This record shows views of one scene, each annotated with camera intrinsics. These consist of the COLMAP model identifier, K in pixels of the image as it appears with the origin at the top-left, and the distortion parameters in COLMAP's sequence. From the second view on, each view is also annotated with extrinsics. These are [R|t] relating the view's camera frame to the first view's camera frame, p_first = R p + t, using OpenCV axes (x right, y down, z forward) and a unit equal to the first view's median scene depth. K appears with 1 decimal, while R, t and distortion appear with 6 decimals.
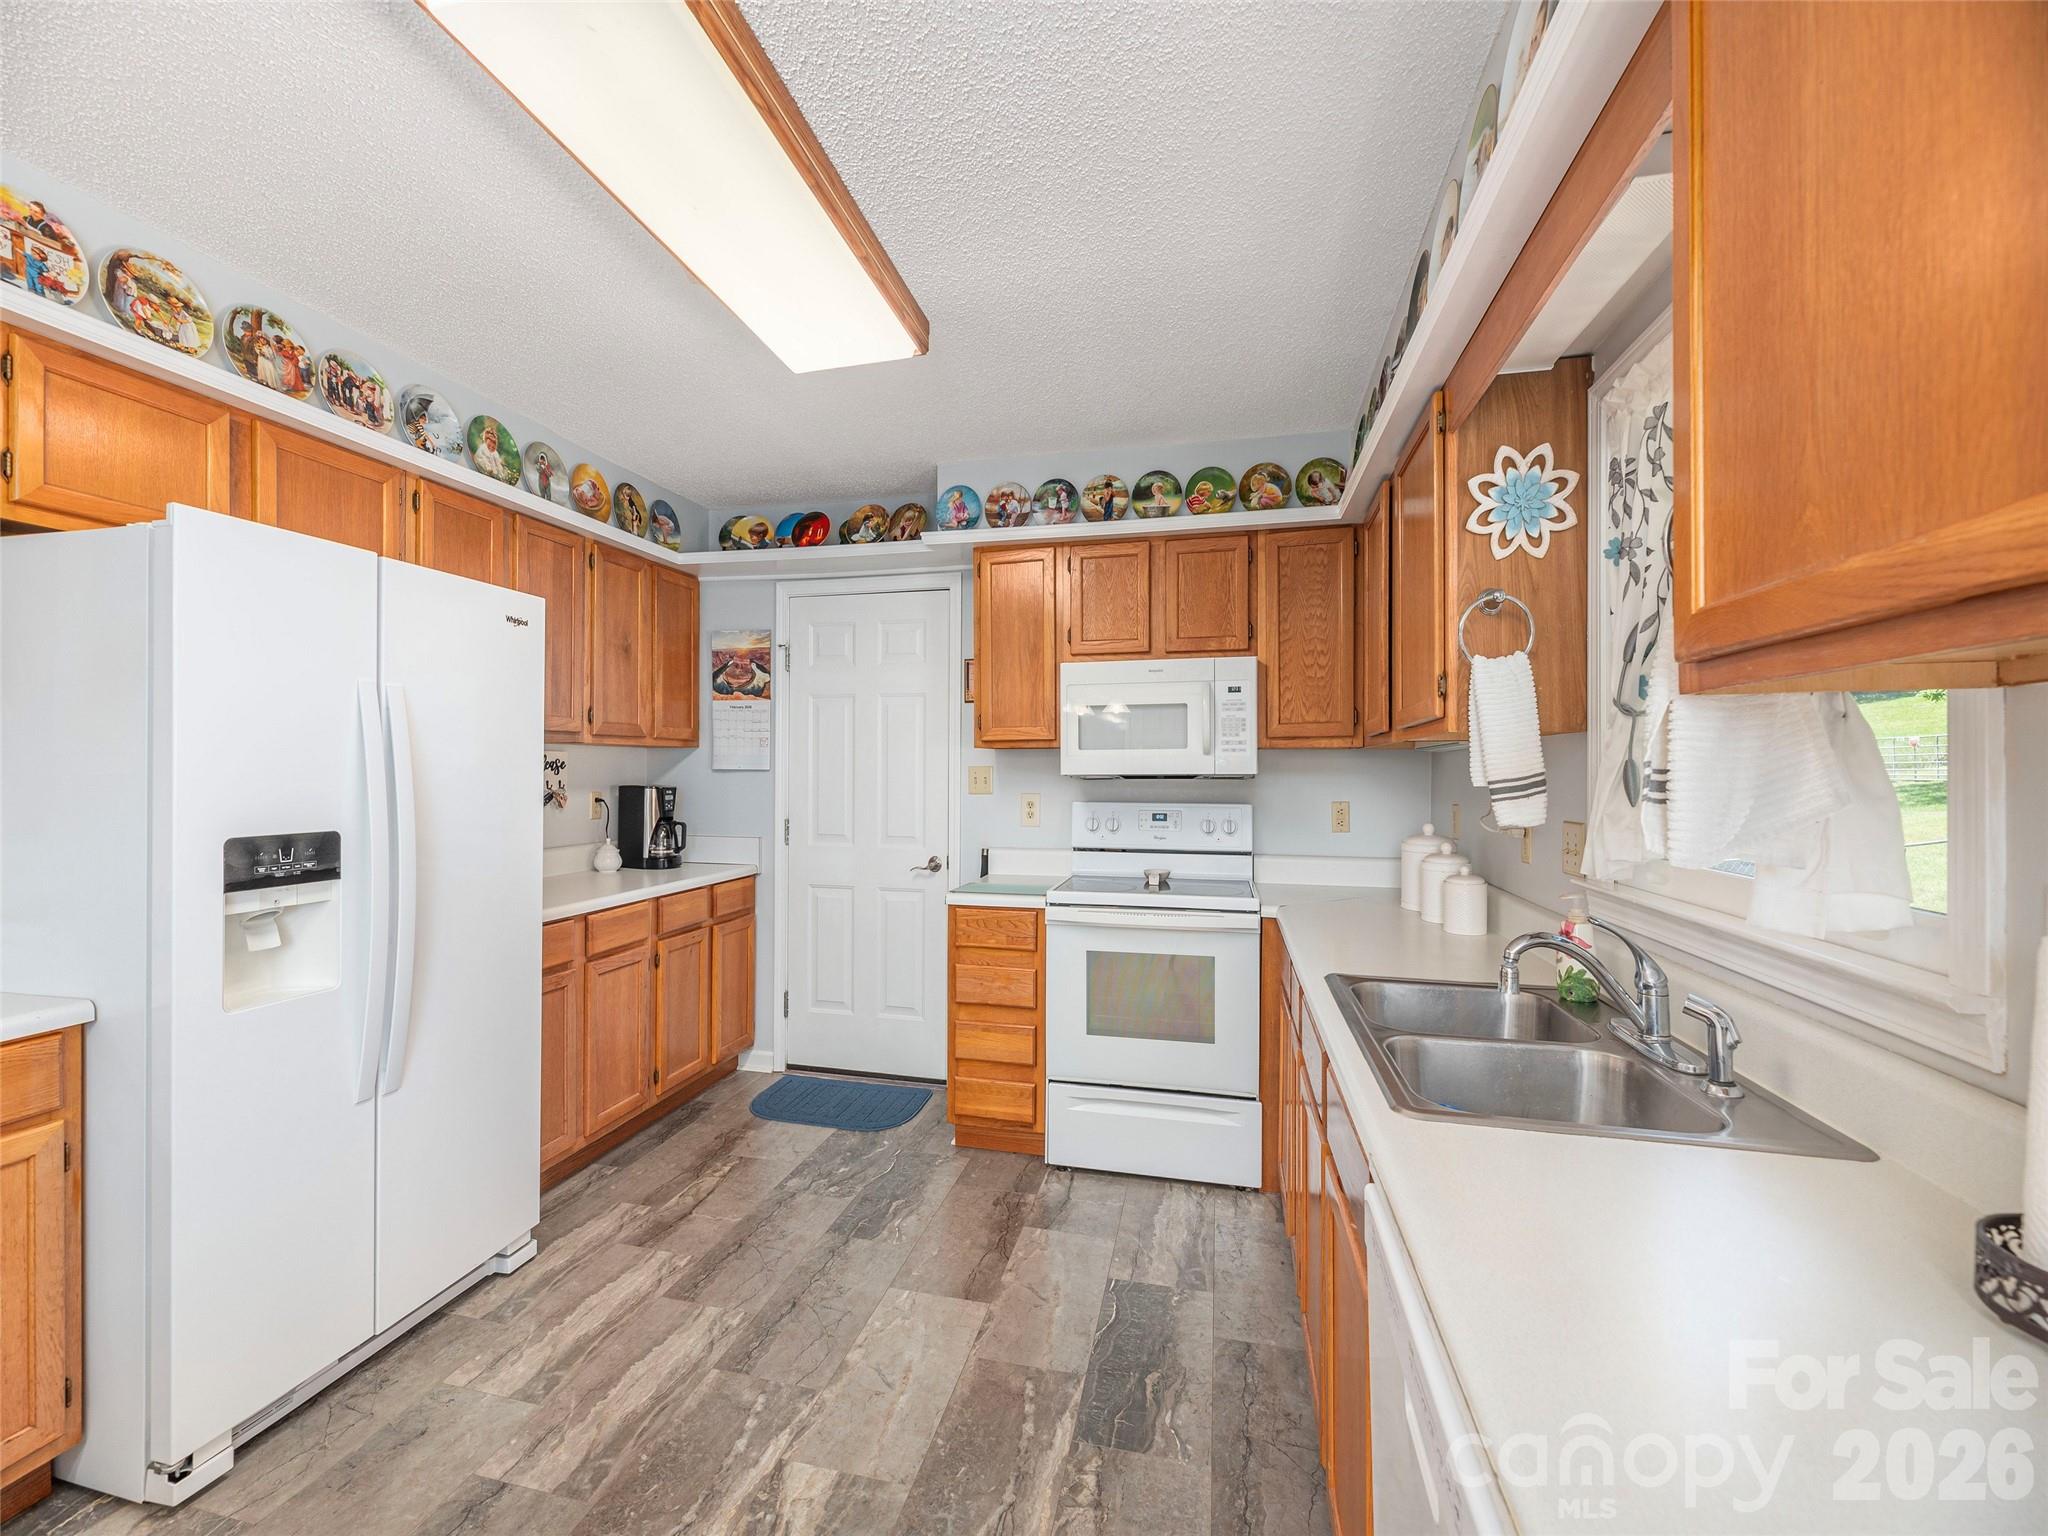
lens RADIAL K [[826.7, 0, 1022.3], [0, 826.7, 771.2], [0, 0, 1]] dist [-0.001261, -0.000098]
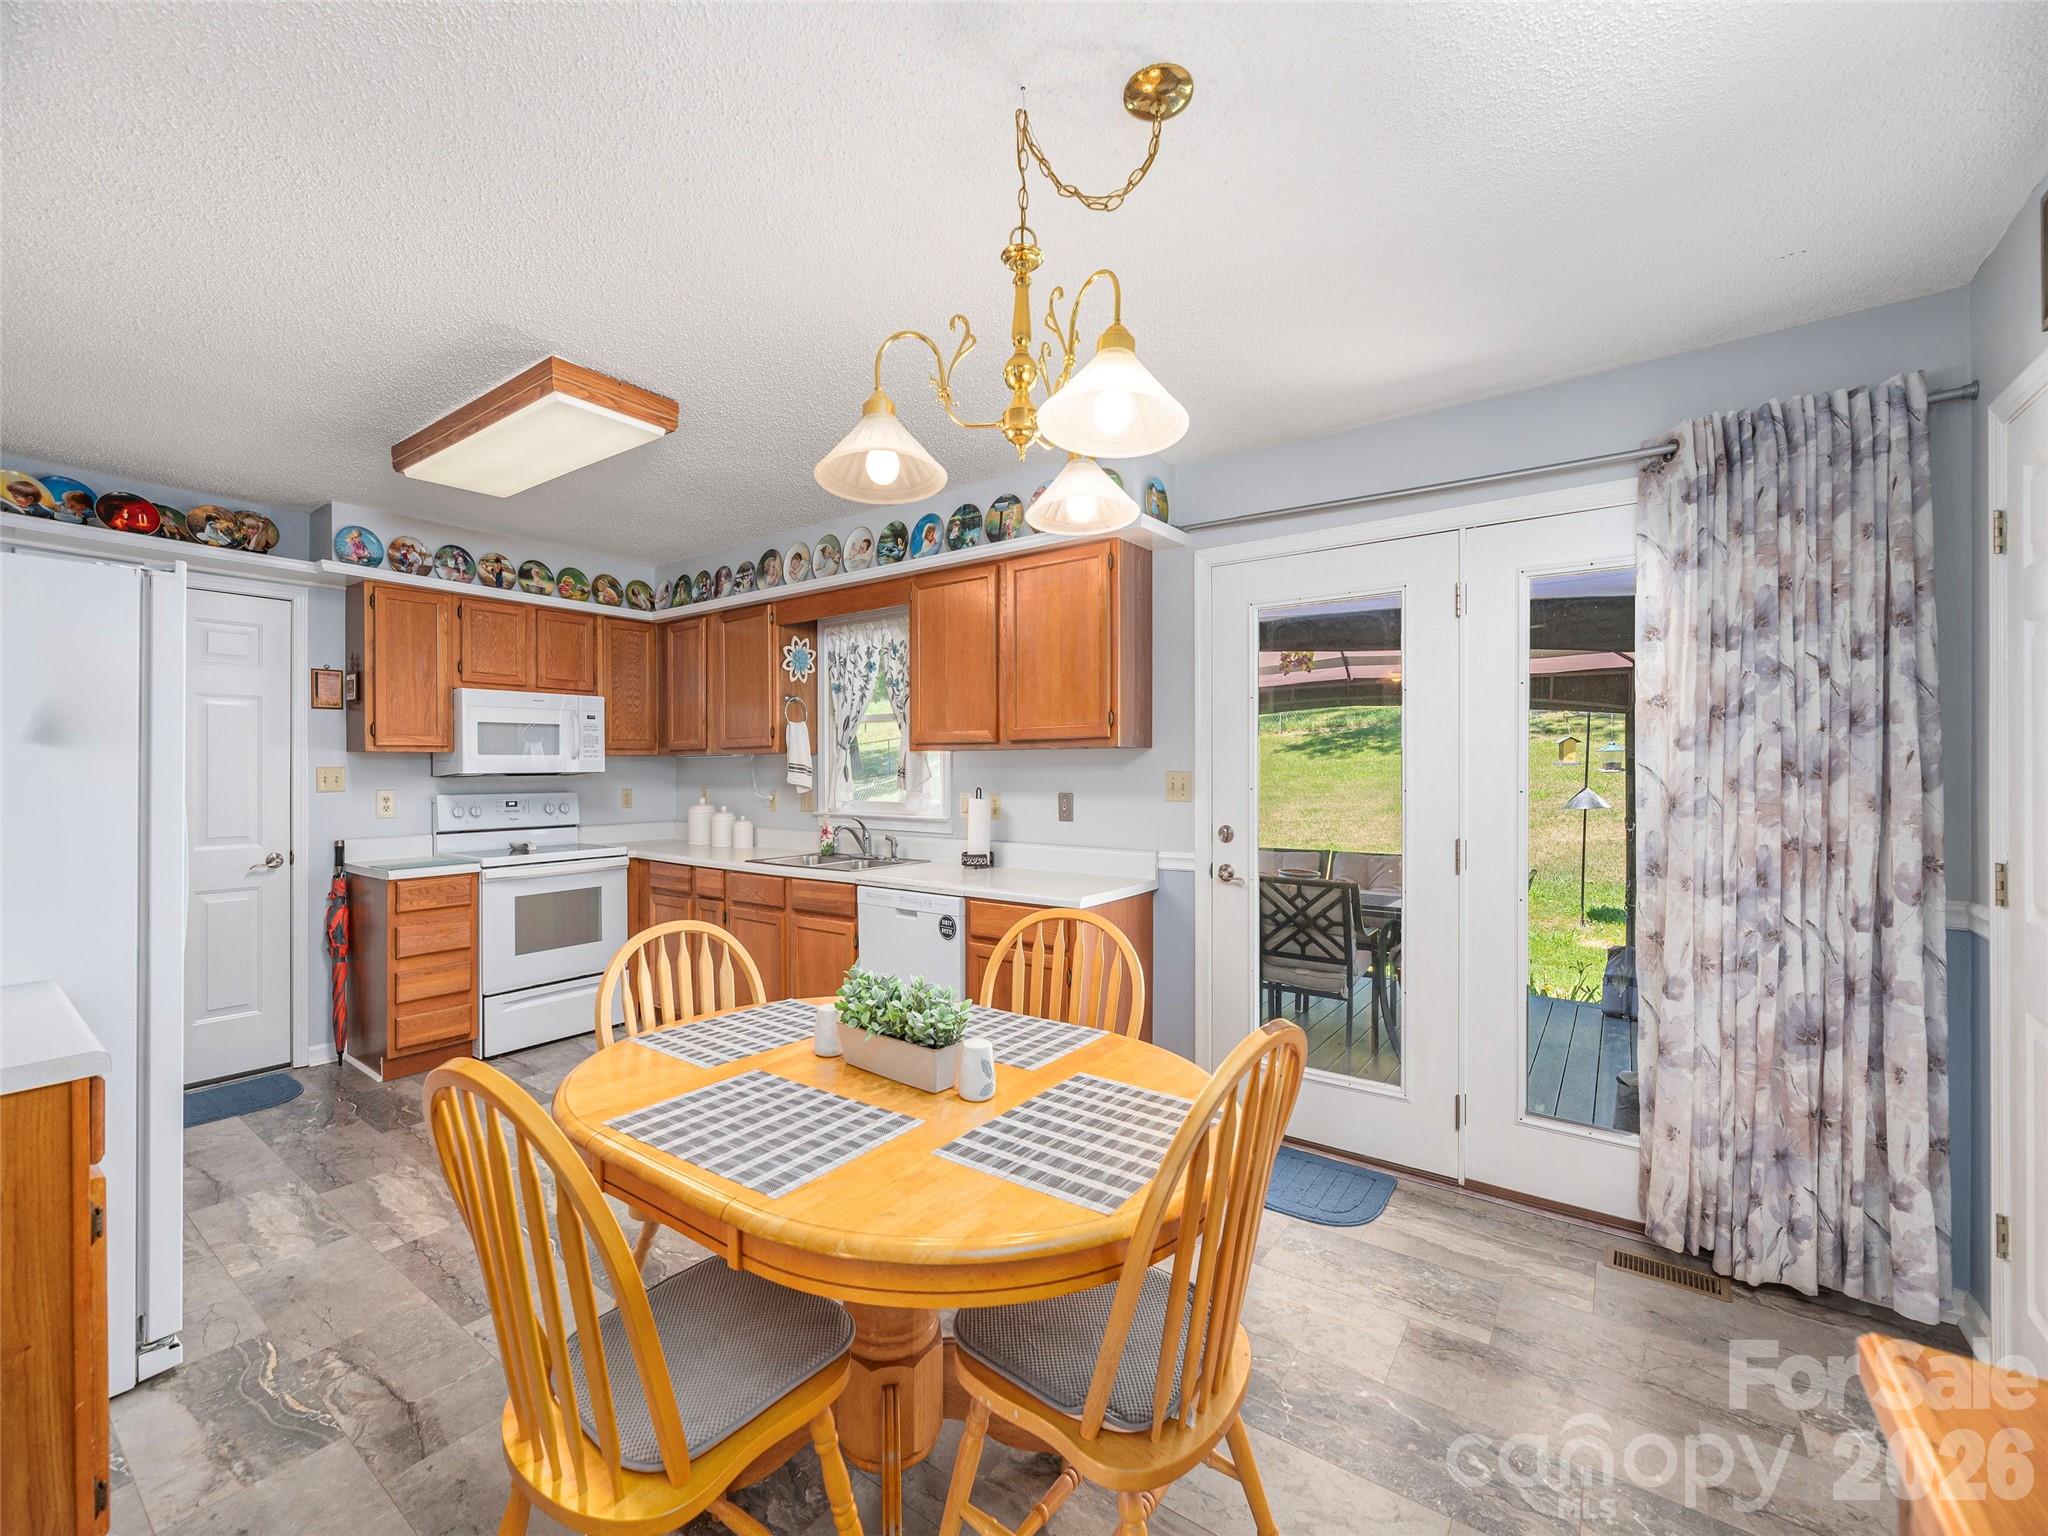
lens RADIAL K [[840.5, 0, 1016.9], [0, 840.5, 771.7], [0, 0, 1]] dist [0.000006, 0.000209]
pose [[0.386546, -0.007279, 0.922242, -0.892609], [0.002927, 0.999973, 0.006666, -0.005156], [-0.922266, 0.000123, 0.386557, -0.345476]]
